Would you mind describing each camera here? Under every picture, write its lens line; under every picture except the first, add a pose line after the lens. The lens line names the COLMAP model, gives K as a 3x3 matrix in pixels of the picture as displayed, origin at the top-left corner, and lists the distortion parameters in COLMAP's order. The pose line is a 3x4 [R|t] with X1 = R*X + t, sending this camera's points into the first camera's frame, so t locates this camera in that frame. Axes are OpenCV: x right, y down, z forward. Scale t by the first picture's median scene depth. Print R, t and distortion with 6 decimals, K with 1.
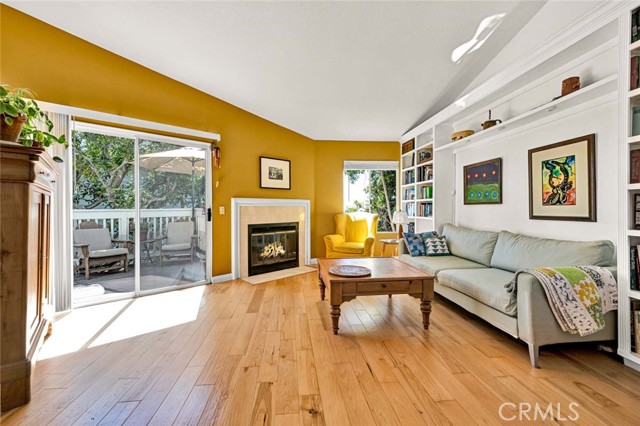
lens RADIAL K [[261.4, 0, 311.3], [0, 261.4, 207.5], [0, 0, 1]] dist [0.010974, -0.001277]
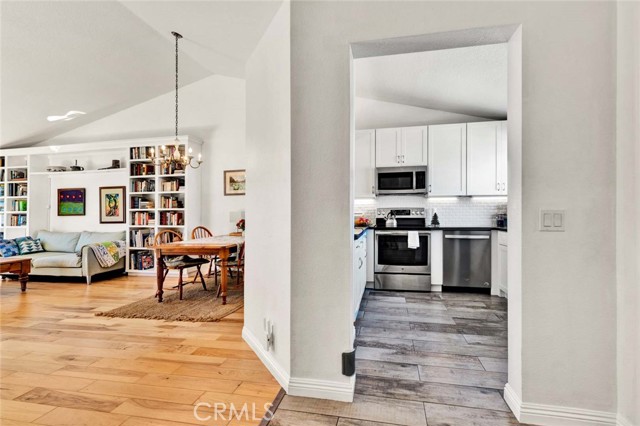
lens RADIAL K [[261.4, 0, 329.7], [0, 261.4, 207.4], [0, 0, 1]] dist [0.010974, -0.001277]
pose [[0.262257, 0.022046, 0.964746, -0.443473], [0.009029, 0.999639, -0.025298, -0.007201], [-0.964956, 0.015345, 0.261964, -0.856263]]
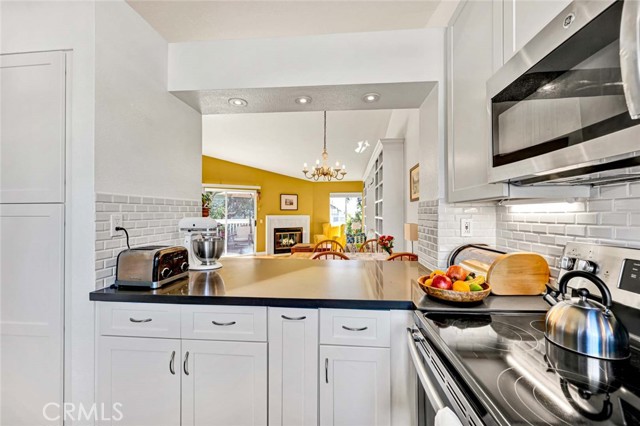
lens RADIAL K [[261.4, 0, 318.6], [0, 261.4, 214.2], [0, 0, 1]] dist [0.010974, -0.001277]
pose [[0.982541, 0.004462, -0.185995, 0.544334], [-0.003881, 0.999986, 0.003486, -0.059478], [0.186008, -0.002703, 0.982545, -1.063761]]
